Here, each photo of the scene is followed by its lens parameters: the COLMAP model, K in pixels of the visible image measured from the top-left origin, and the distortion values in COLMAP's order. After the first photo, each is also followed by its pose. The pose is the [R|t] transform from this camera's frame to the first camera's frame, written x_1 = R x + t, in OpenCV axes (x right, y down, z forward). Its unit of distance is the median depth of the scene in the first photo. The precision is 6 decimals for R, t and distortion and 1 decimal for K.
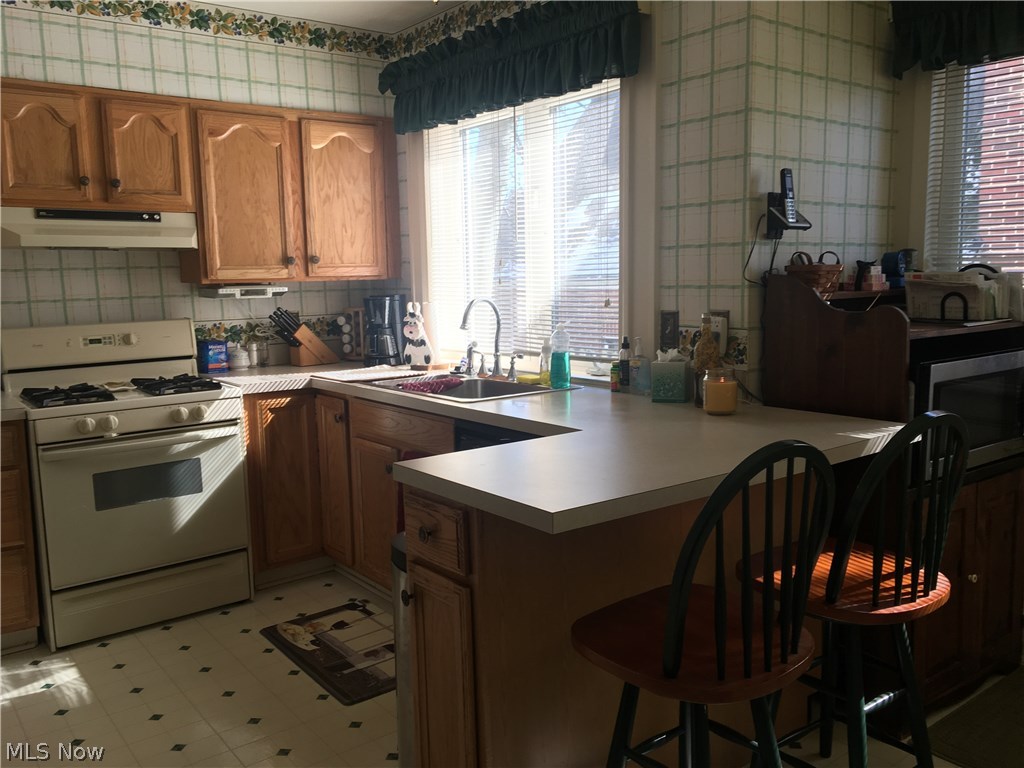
lens RADIAL K [[868.5, 0, 512.0], [0, 868.5, 384.0], [0, 0, 1]] dist [0.056629, -0.009269]
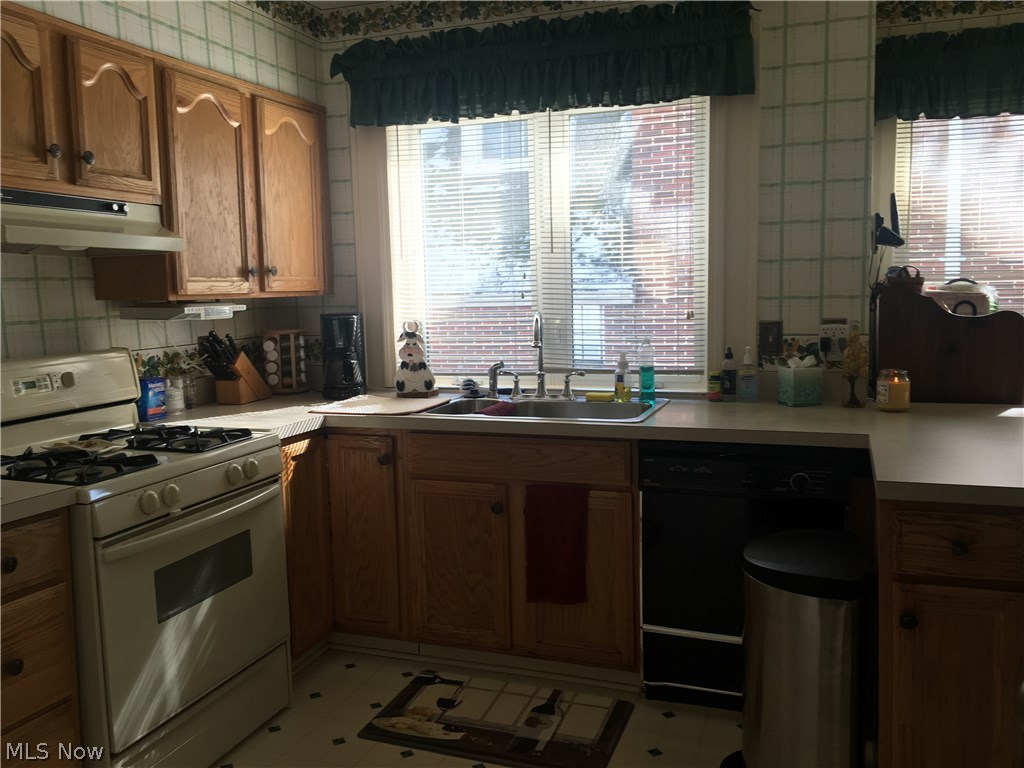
lens RADIAL K [[868.5, 0, 512.0], [0, 868.5, 384.0], [0, 0, 1]] dist [0.056629, -0.009269]
pose [[0.843814, -0.056496, 0.533654, -0.515126], [0.070919, 0.997461, -0.006538, -0.018086], [-0.531930, 0.043363, 0.845678, 0.216774]]
